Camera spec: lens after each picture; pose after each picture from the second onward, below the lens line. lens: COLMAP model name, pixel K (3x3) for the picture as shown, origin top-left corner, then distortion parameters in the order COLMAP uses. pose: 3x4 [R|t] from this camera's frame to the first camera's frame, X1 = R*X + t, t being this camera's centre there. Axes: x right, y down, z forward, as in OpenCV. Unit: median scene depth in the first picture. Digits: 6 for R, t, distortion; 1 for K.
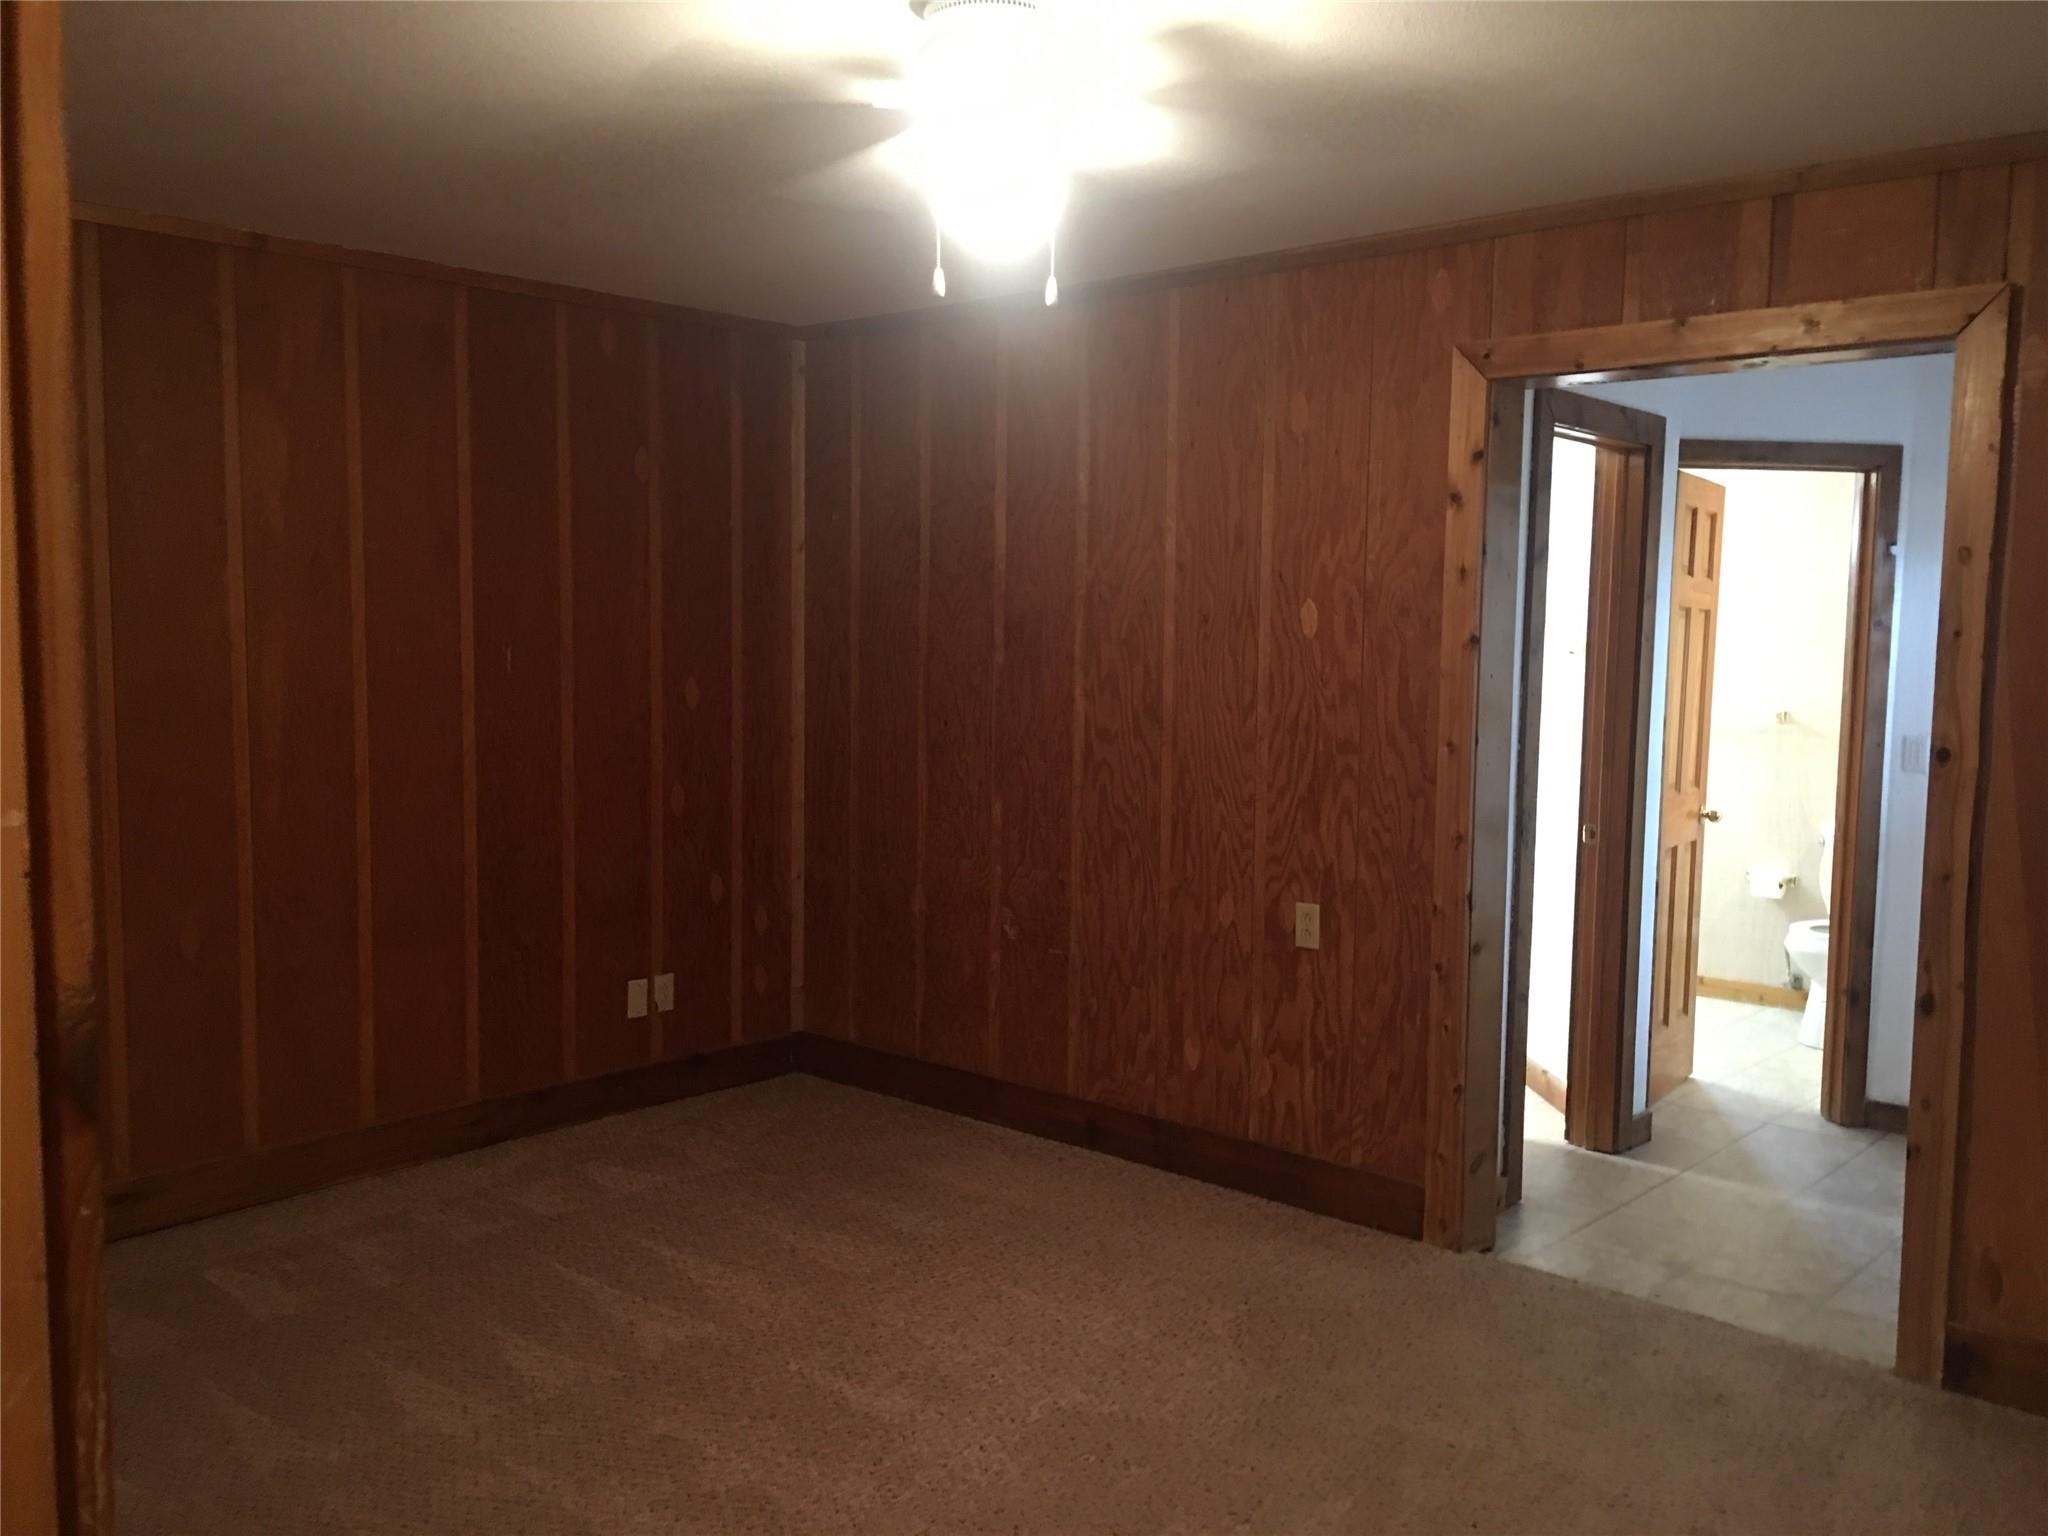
lens RADIAL K [[1754.9, 0, 1022.0], [0, 1754.9, 758.8], [0, 0, 1]] dist [0.039968, -0.018046]
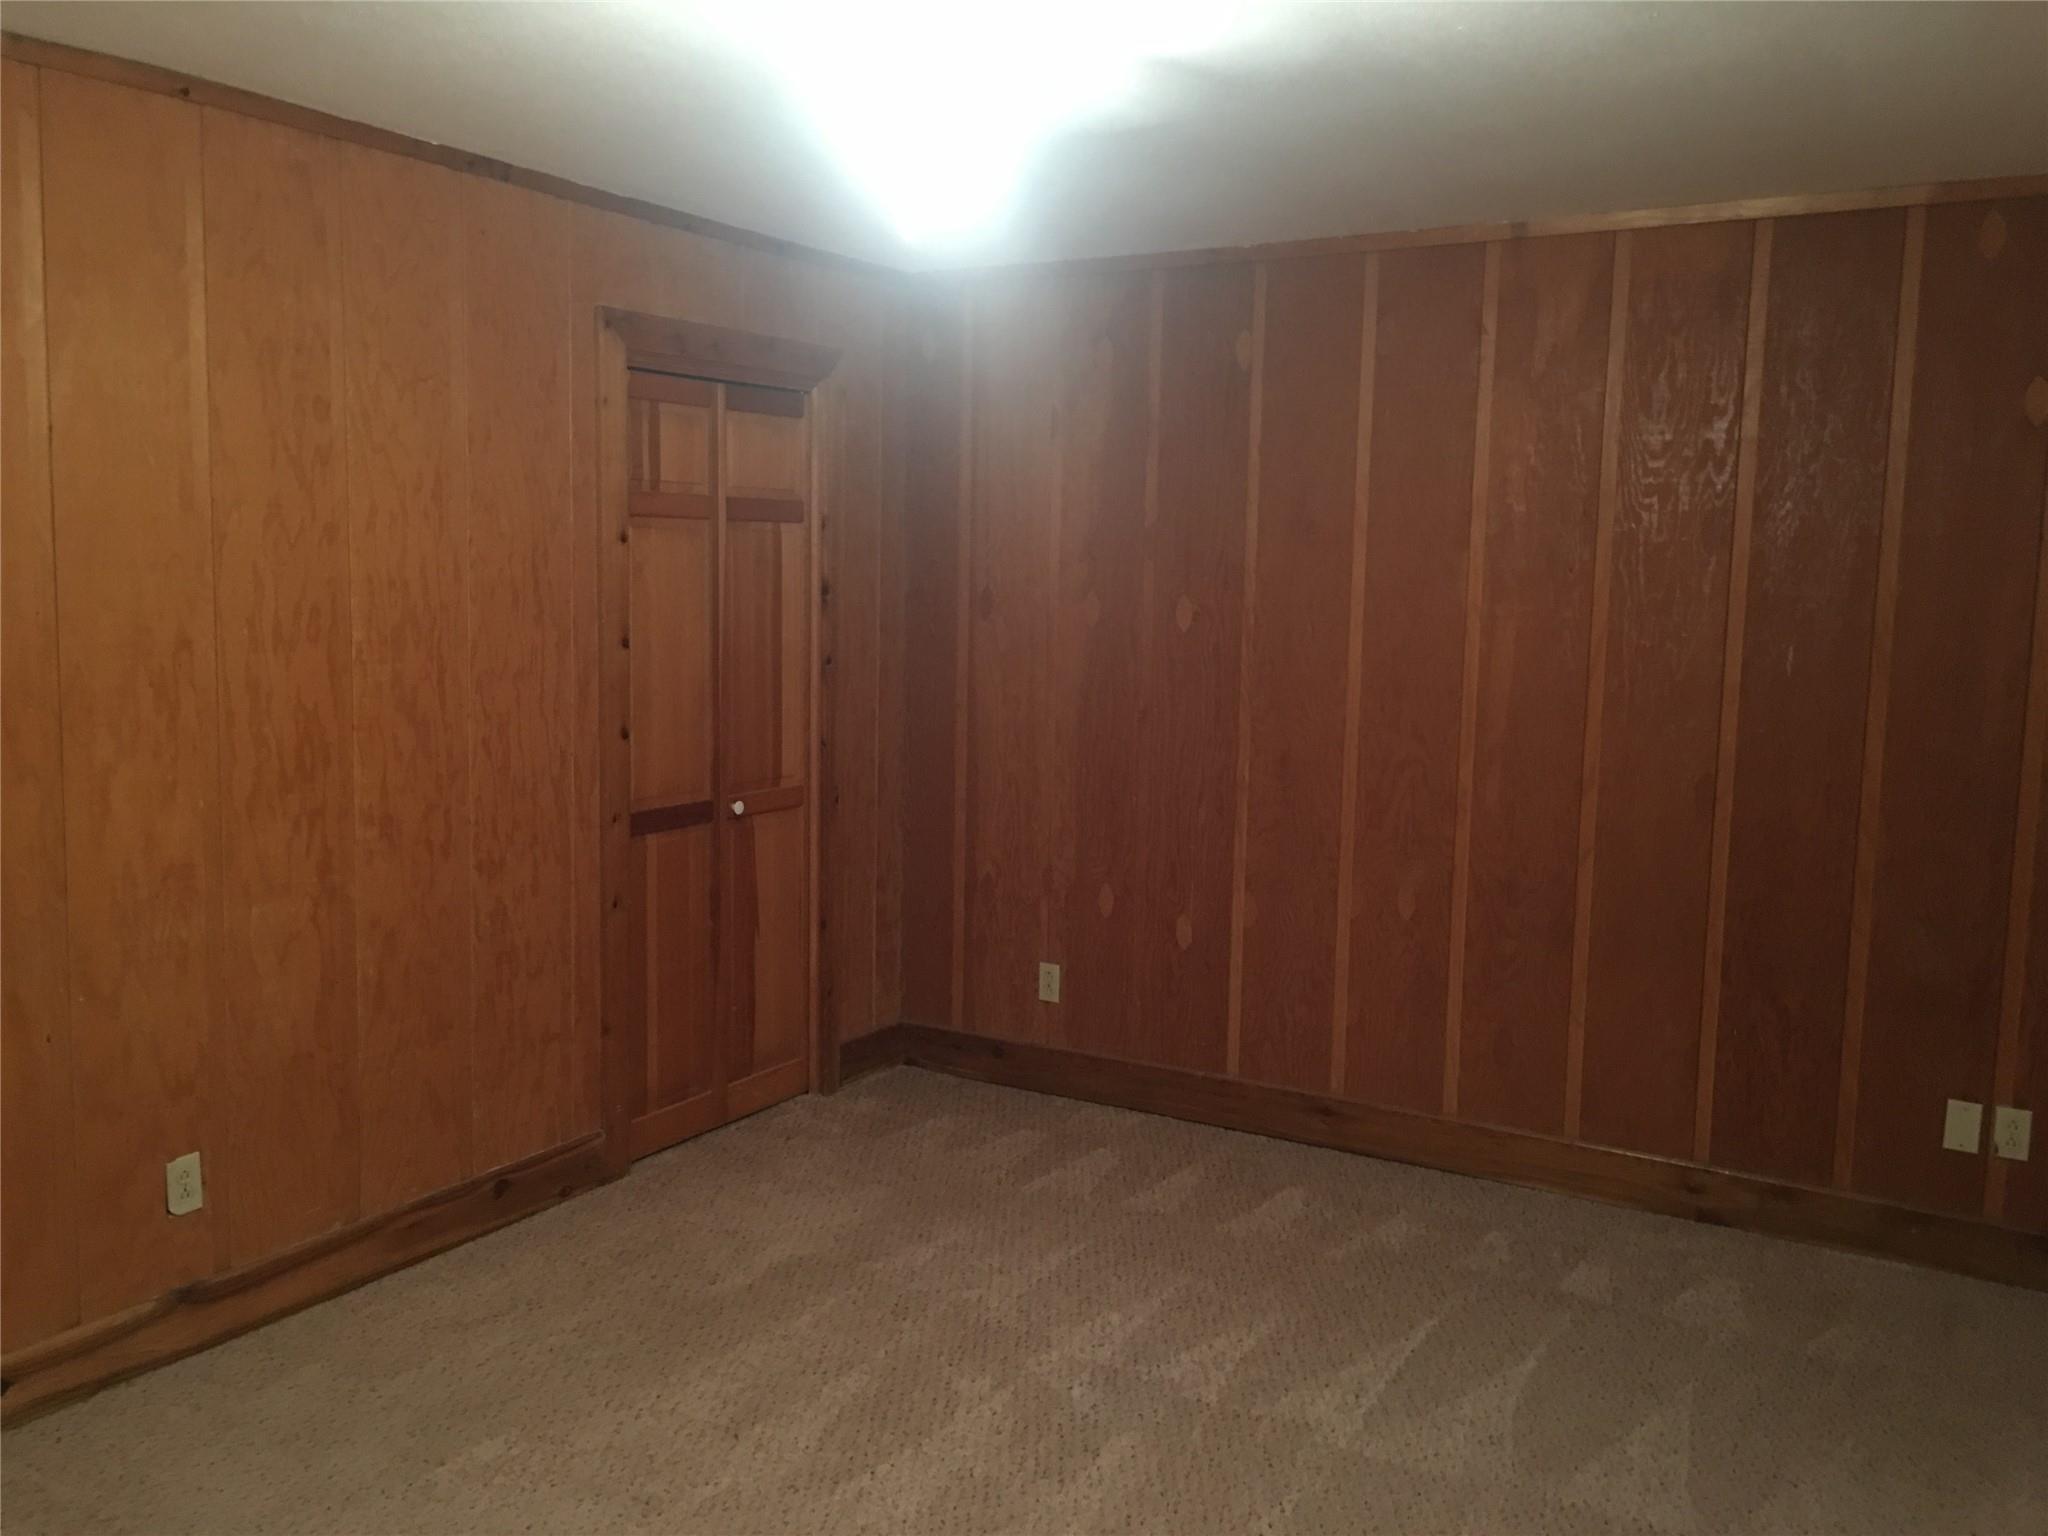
lens RADIAL K [[1754.9, 0, 1022.0], [0, 1754.9, 758.8], [0, 0, 1]] dist [0.039968, -0.018046]
pose [[0.186478, 0.106696, -0.976648, 0.495451], [-0.097700, 0.991172, 0.089628, -0.054304], [0.977589, 0.078705, 0.195255, 0.525193]]
